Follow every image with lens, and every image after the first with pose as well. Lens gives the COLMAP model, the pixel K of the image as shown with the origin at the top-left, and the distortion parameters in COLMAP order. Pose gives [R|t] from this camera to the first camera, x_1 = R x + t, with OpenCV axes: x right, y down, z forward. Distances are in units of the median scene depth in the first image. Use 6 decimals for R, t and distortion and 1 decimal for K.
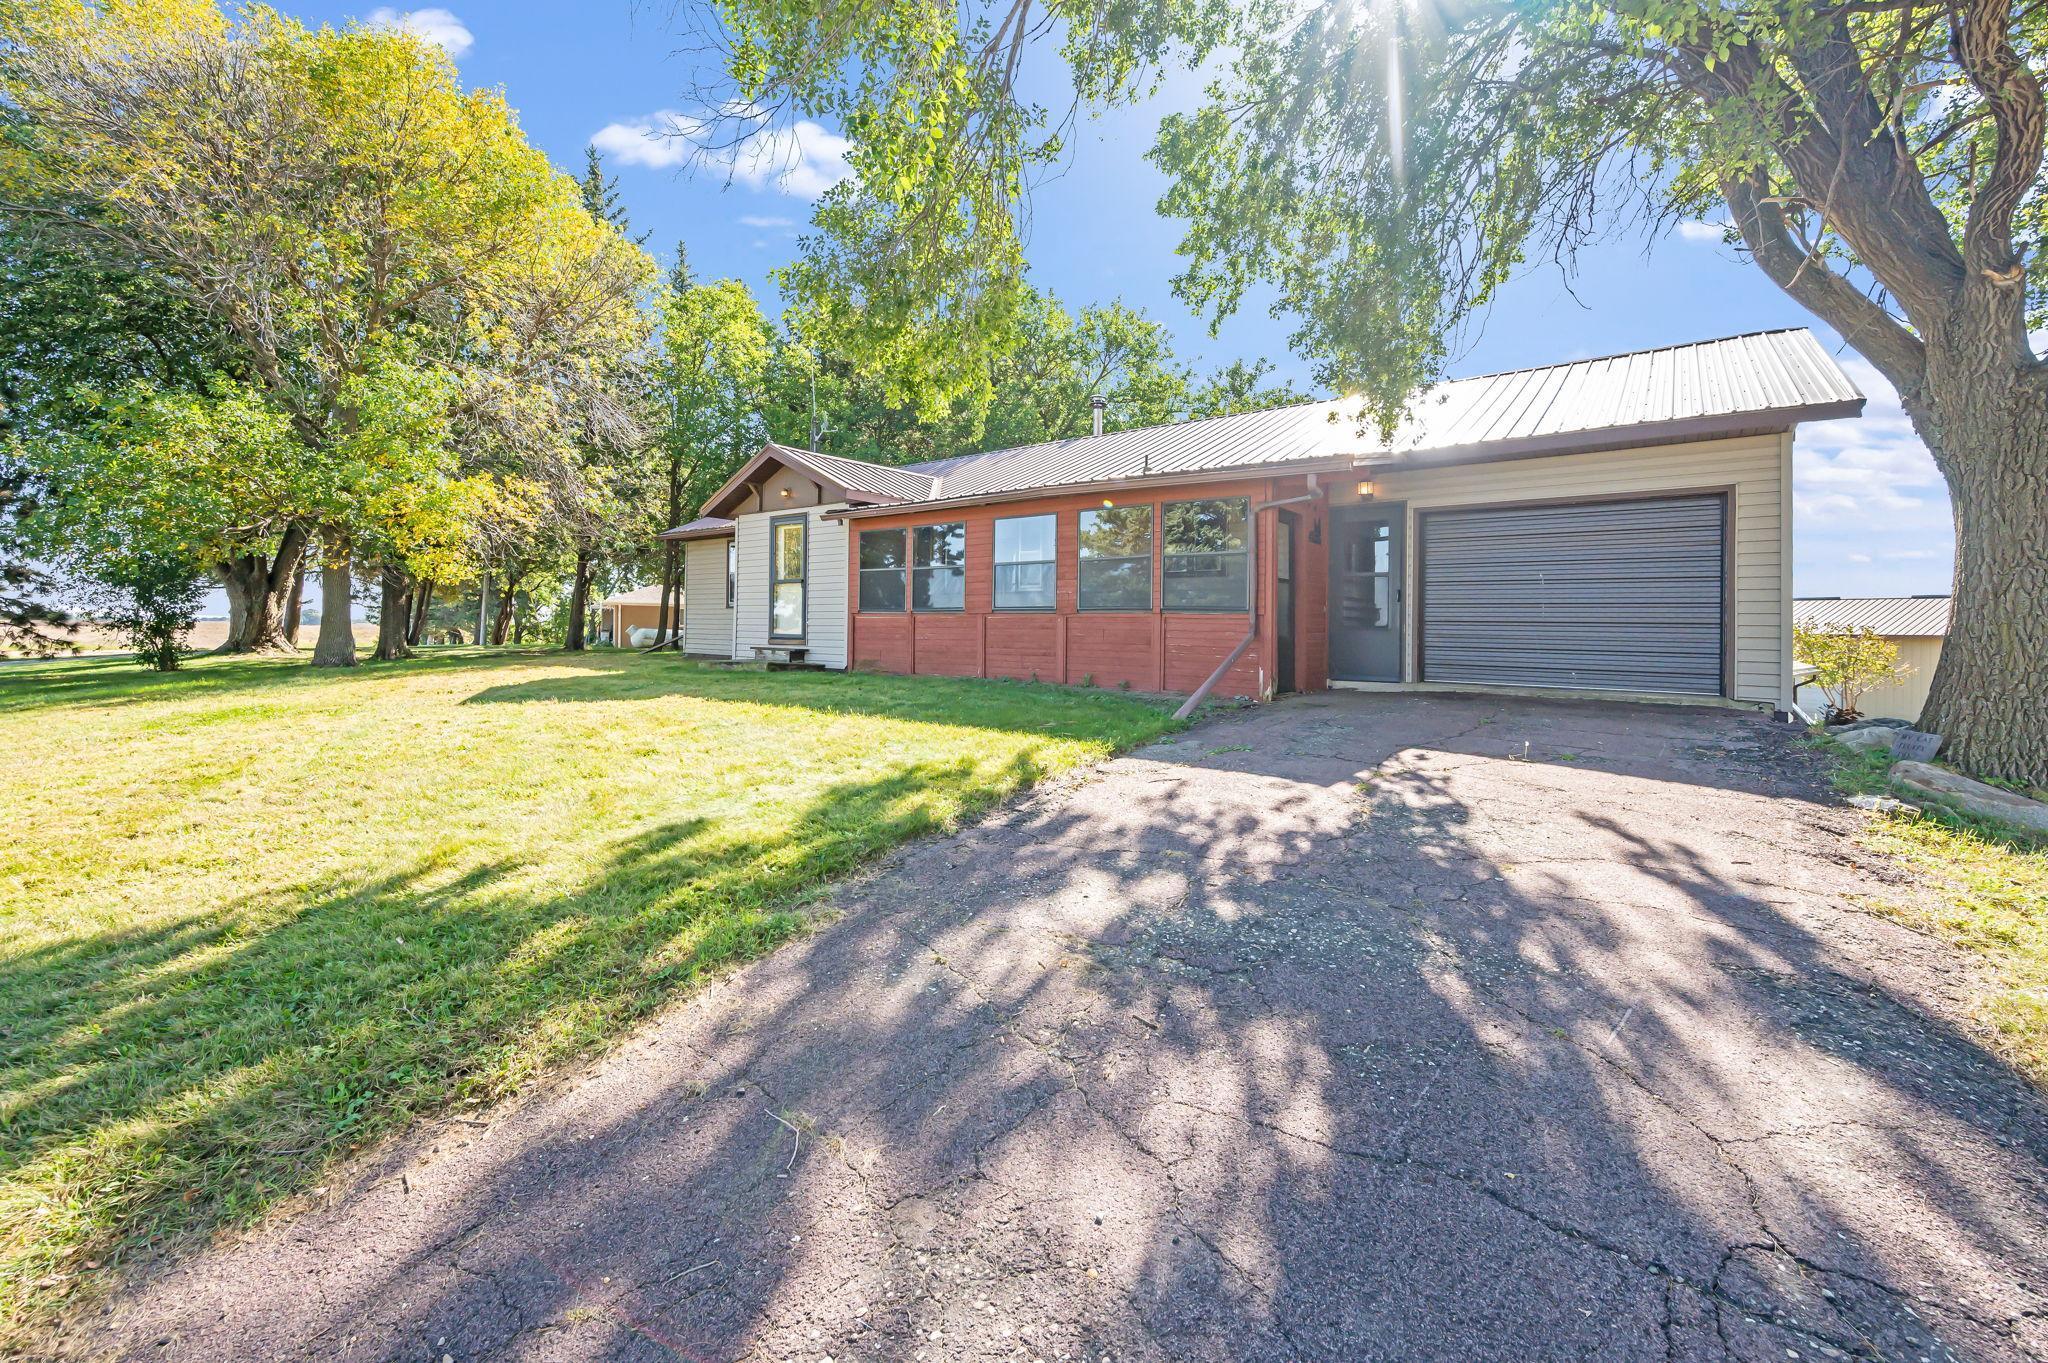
lens RADIAL K [[1443.4, 0, 1024.0], [0, 1443.4, 681.5], [0, 0, 1]] dist [-0.002039, -0.002372]
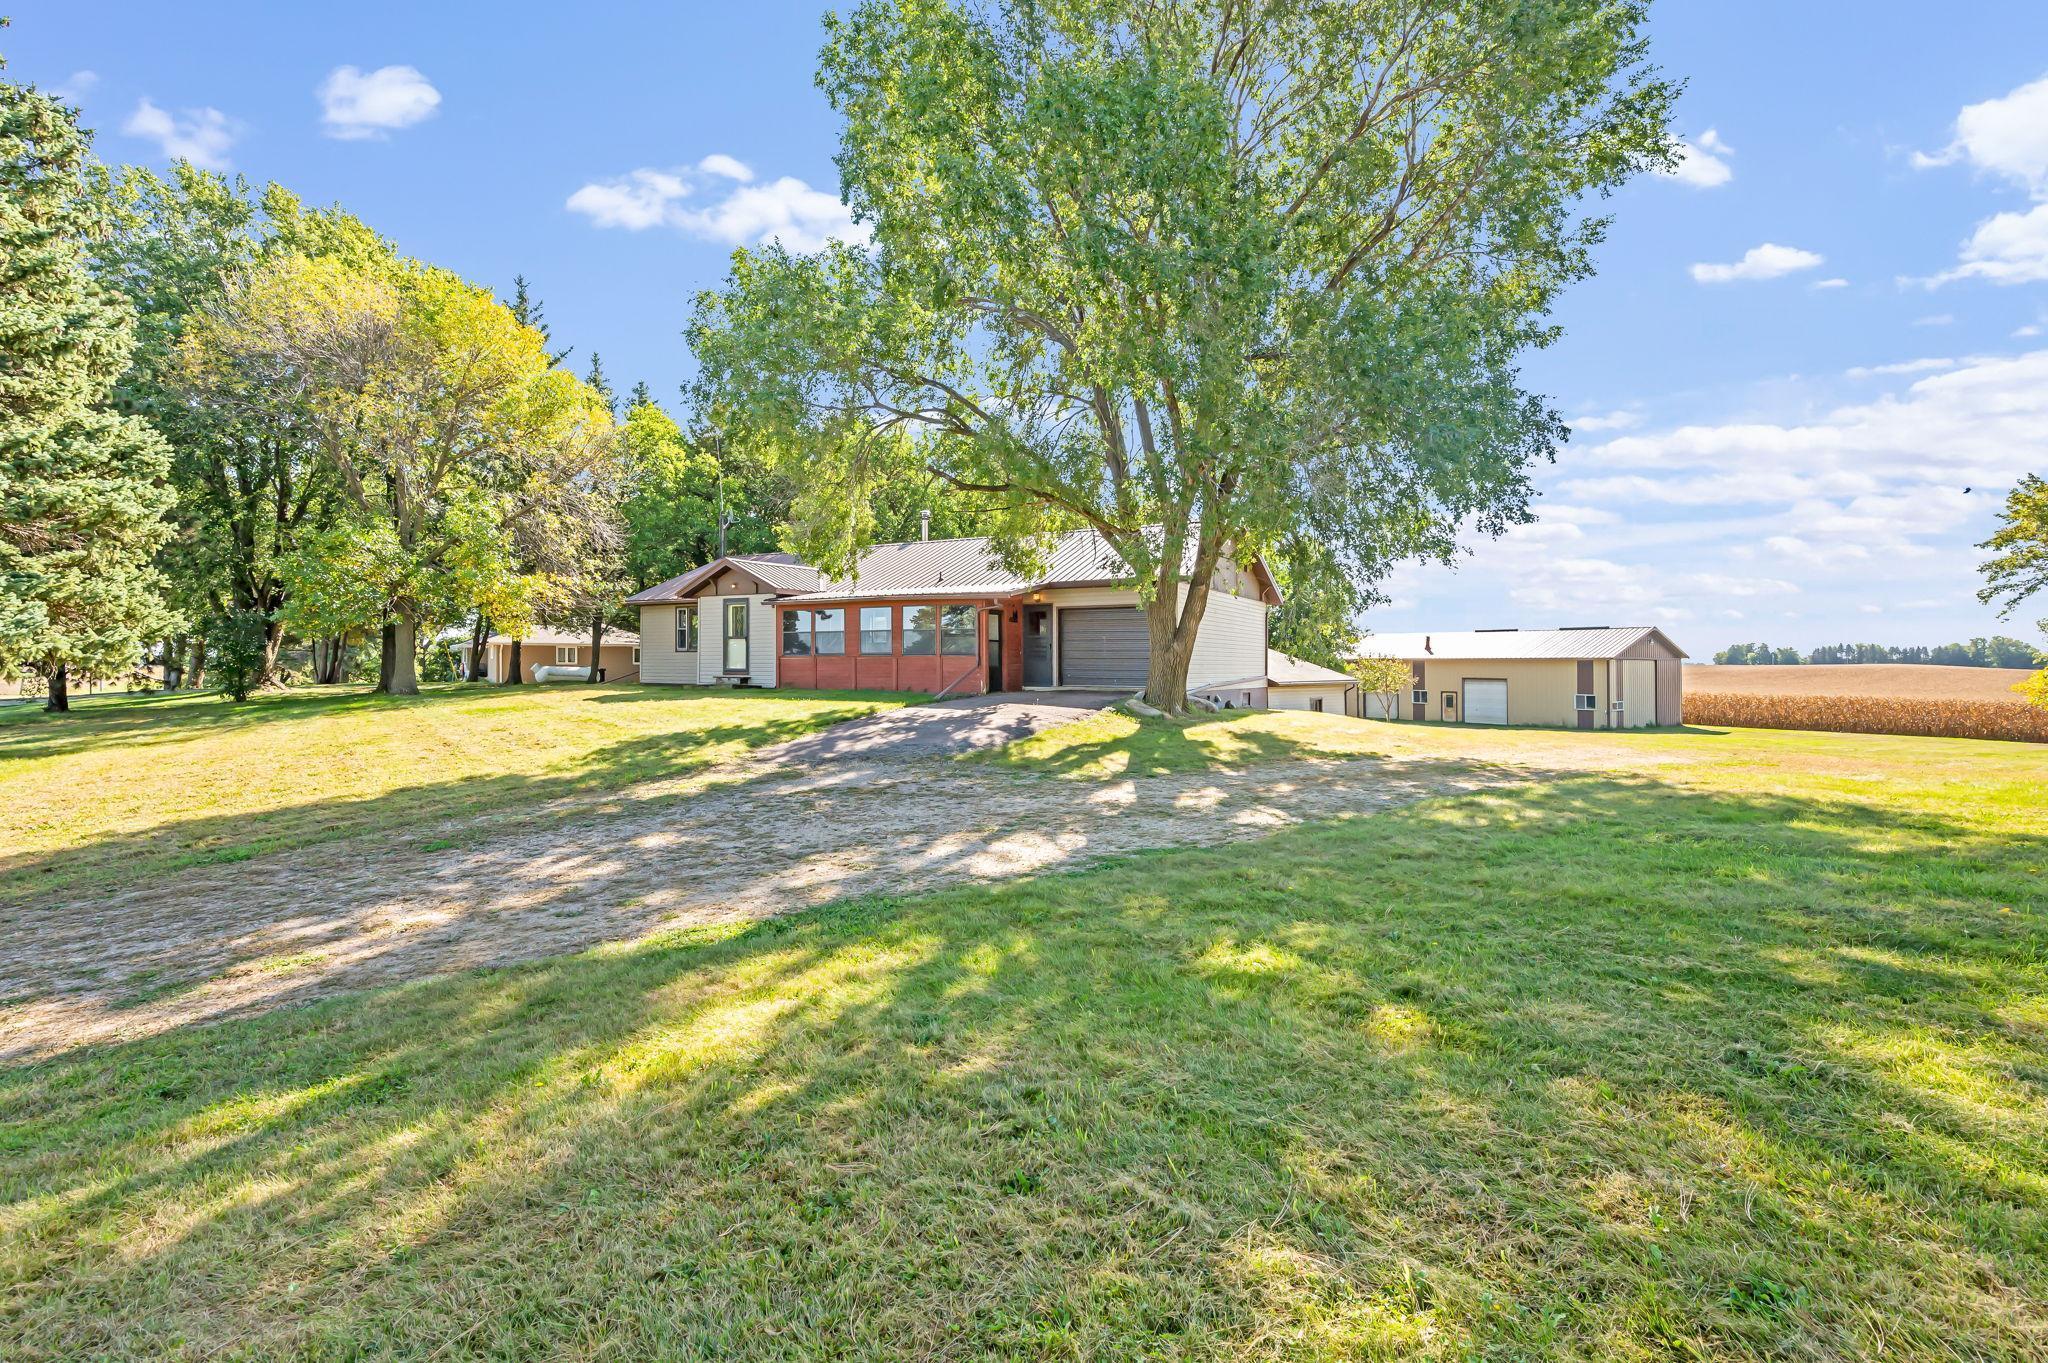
lens RADIAL K [[1443.4, 0, 1024.0], [0, 1443.4, 681.5], [0, 0, 1]] dist [-0.002039, -0.002372]
pose [[0.994968, -0.015855, 0.098928, 0.004645], [0.017928, 0.999637, -0.020106, 0.023091], [-0.098573, 0.021778, 0.994891, -0.734953]]
